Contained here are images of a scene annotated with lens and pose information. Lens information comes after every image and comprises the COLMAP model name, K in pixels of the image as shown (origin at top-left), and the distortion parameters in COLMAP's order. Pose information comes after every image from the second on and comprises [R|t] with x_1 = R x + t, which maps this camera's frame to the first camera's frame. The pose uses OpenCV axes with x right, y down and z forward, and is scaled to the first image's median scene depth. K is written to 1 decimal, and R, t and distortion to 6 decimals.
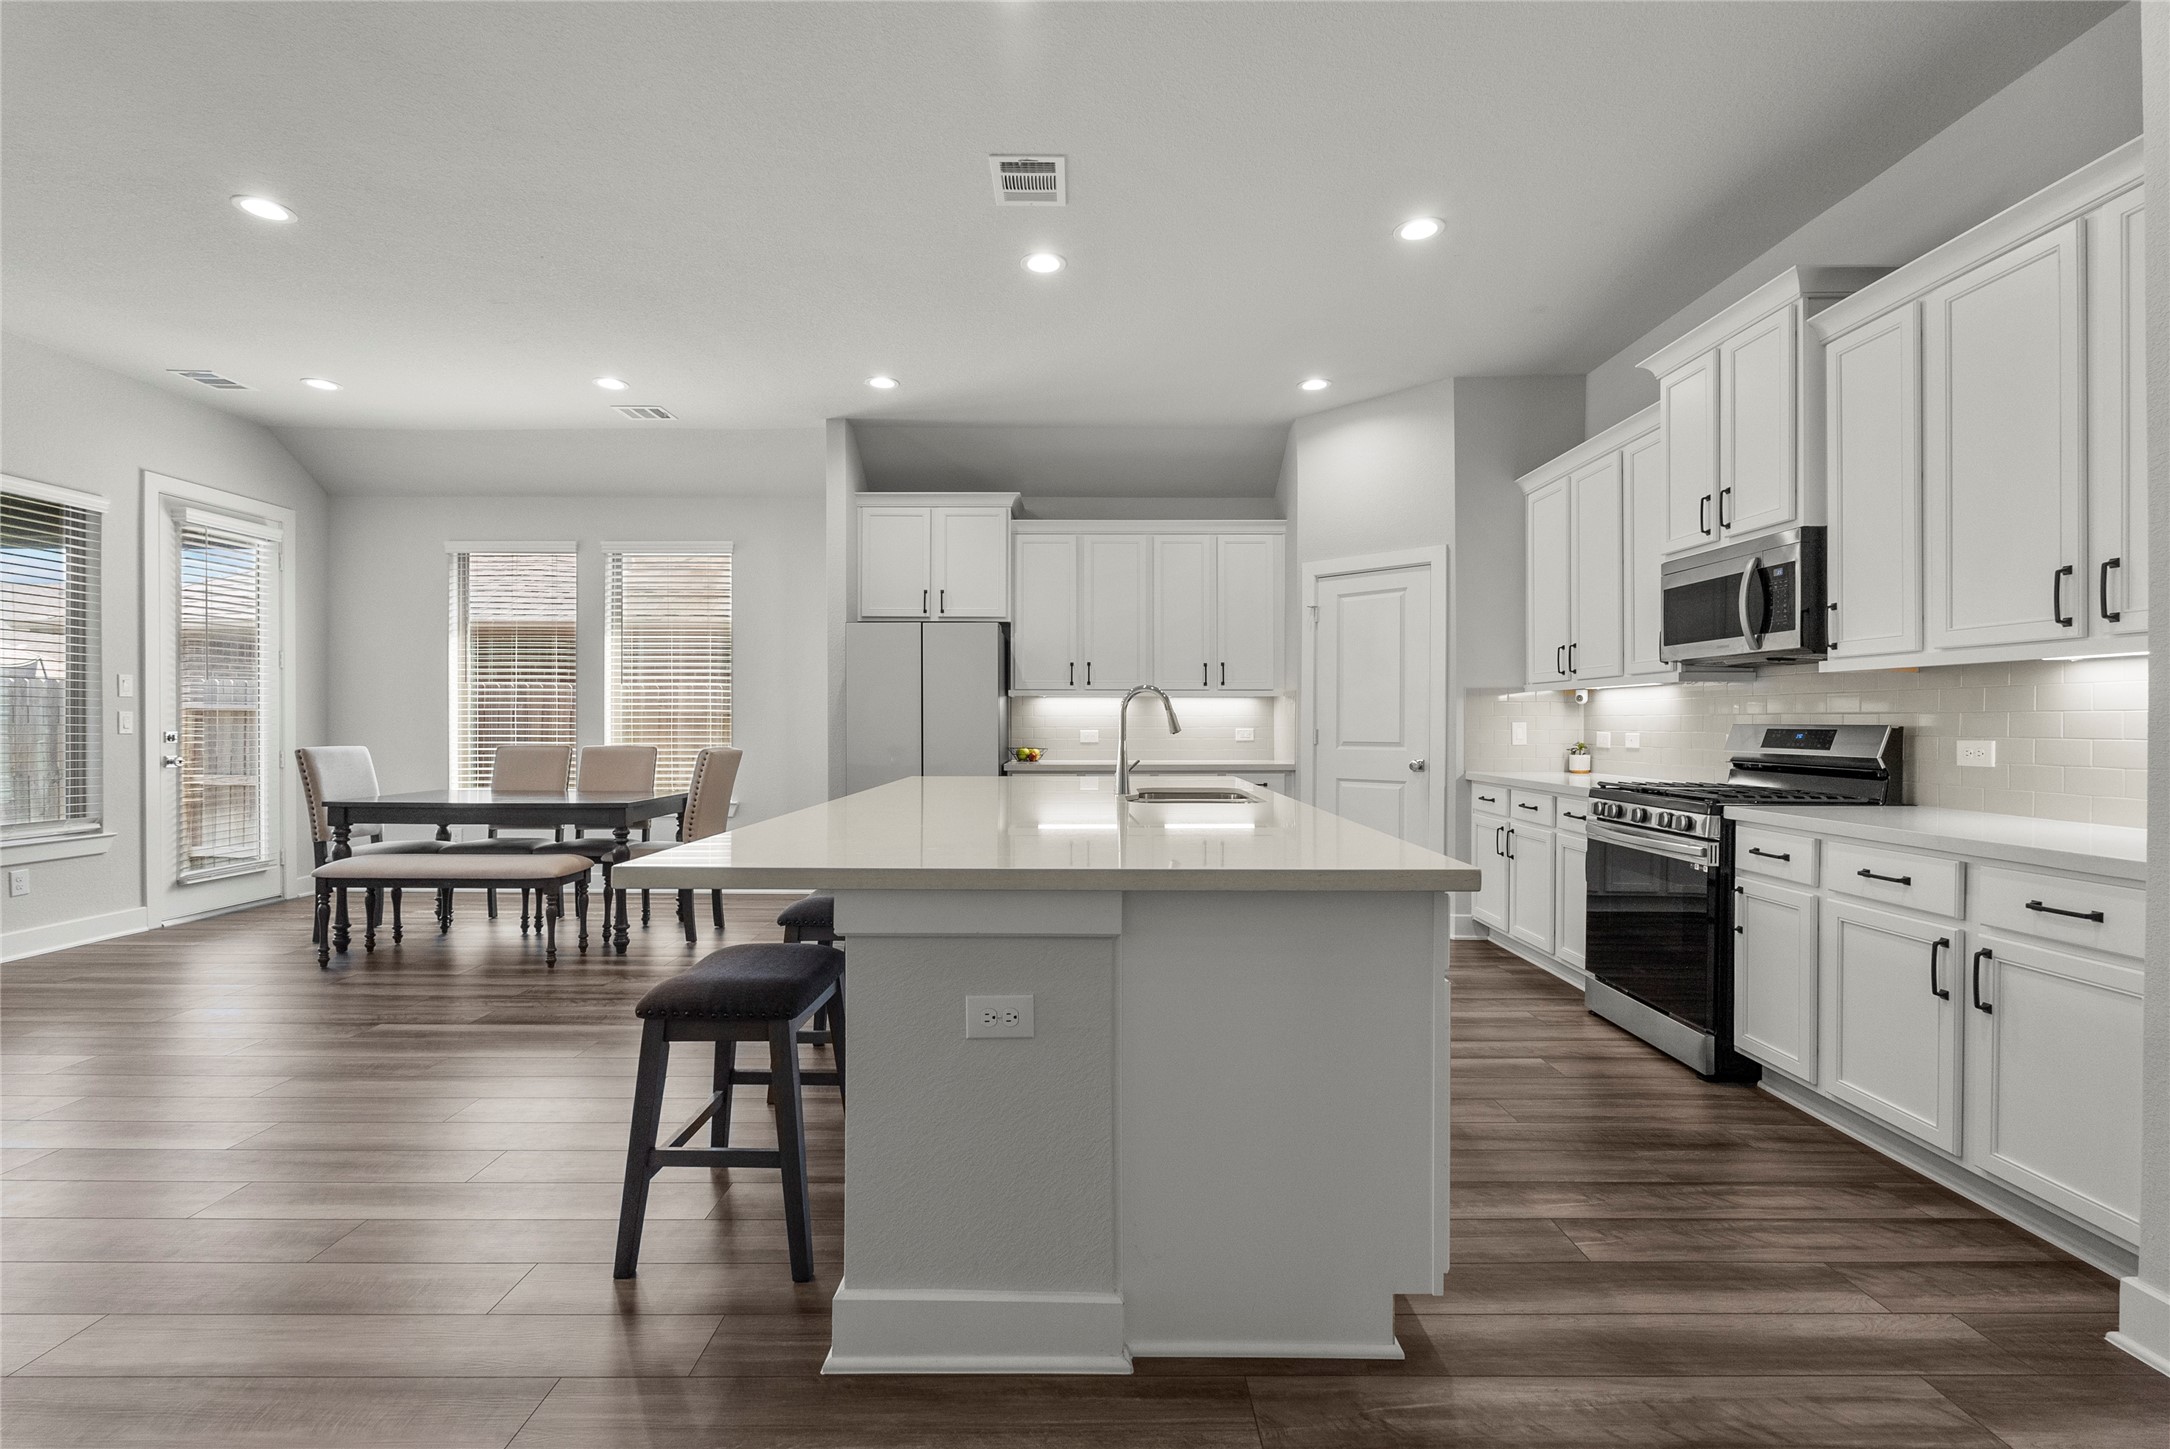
lens RADIAL K [[953.4, 0, 1089.5], [0, 953.4, 726.2], [0, 0, 1]] dist [-0.006453, -0.000265]
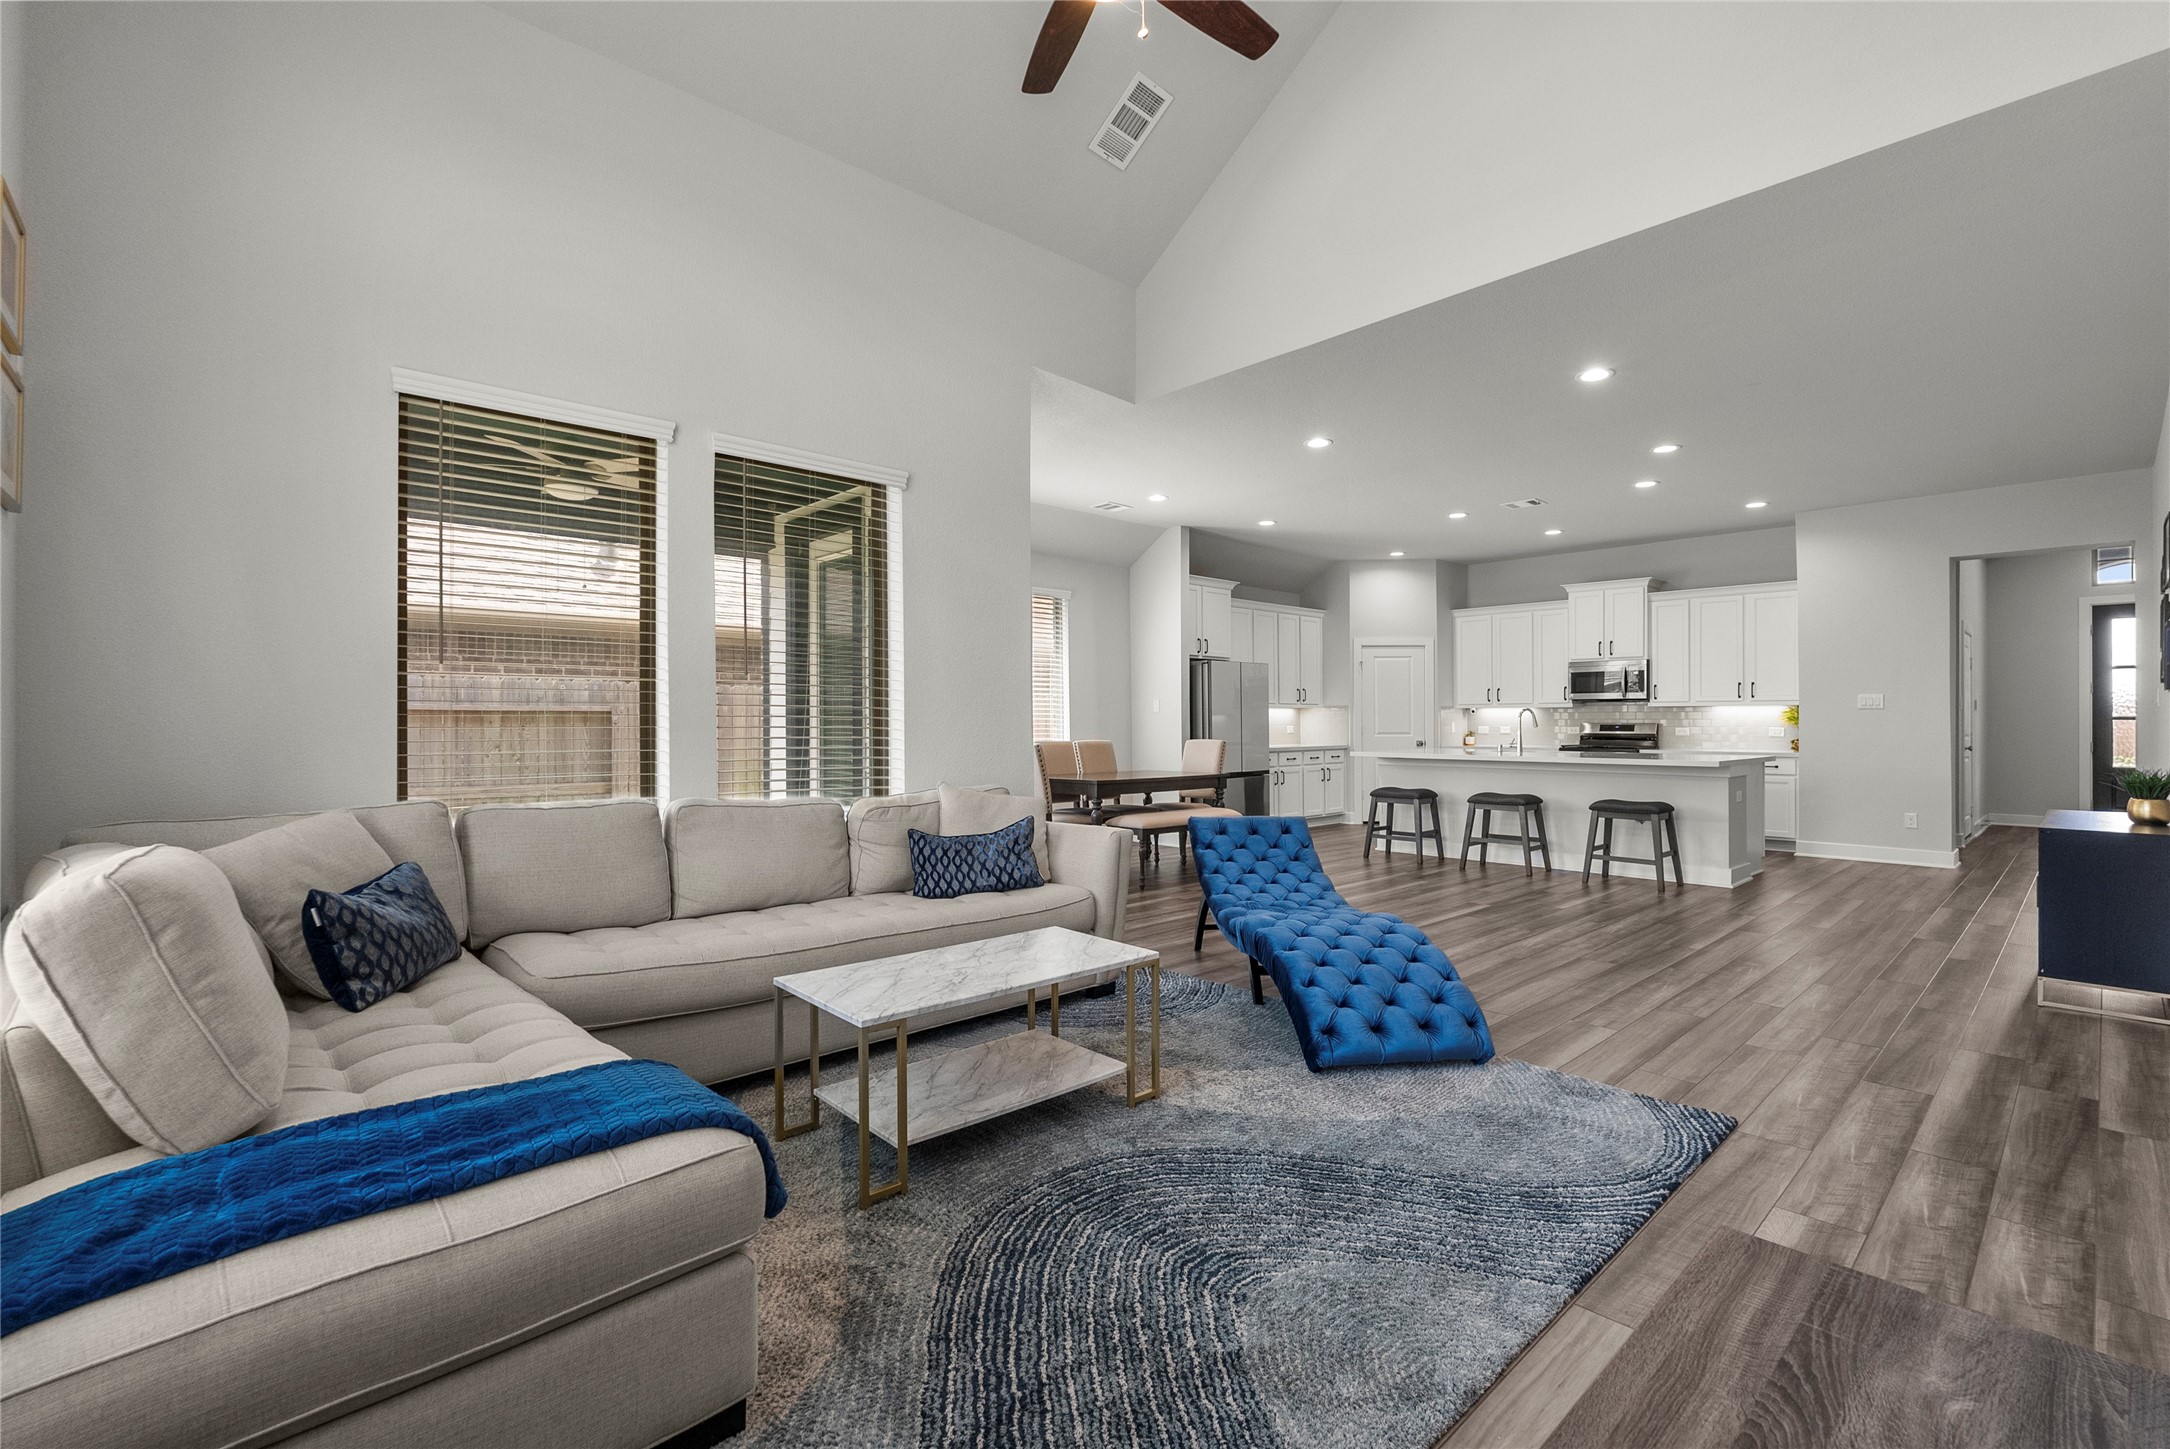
lens RADIAL K [[950.4, 0, 1086.7], [0, 950.4, 719.5], [0, 0, 1]] dist [-0.009267, 0.000318]
pose [[0.739991, -0.000714, 0.672616, -2.028233], [0.004280, 0.999984, -0.003647, -0.007435], [-0.672603, 0.005577, 0.739982, -0.044606]]
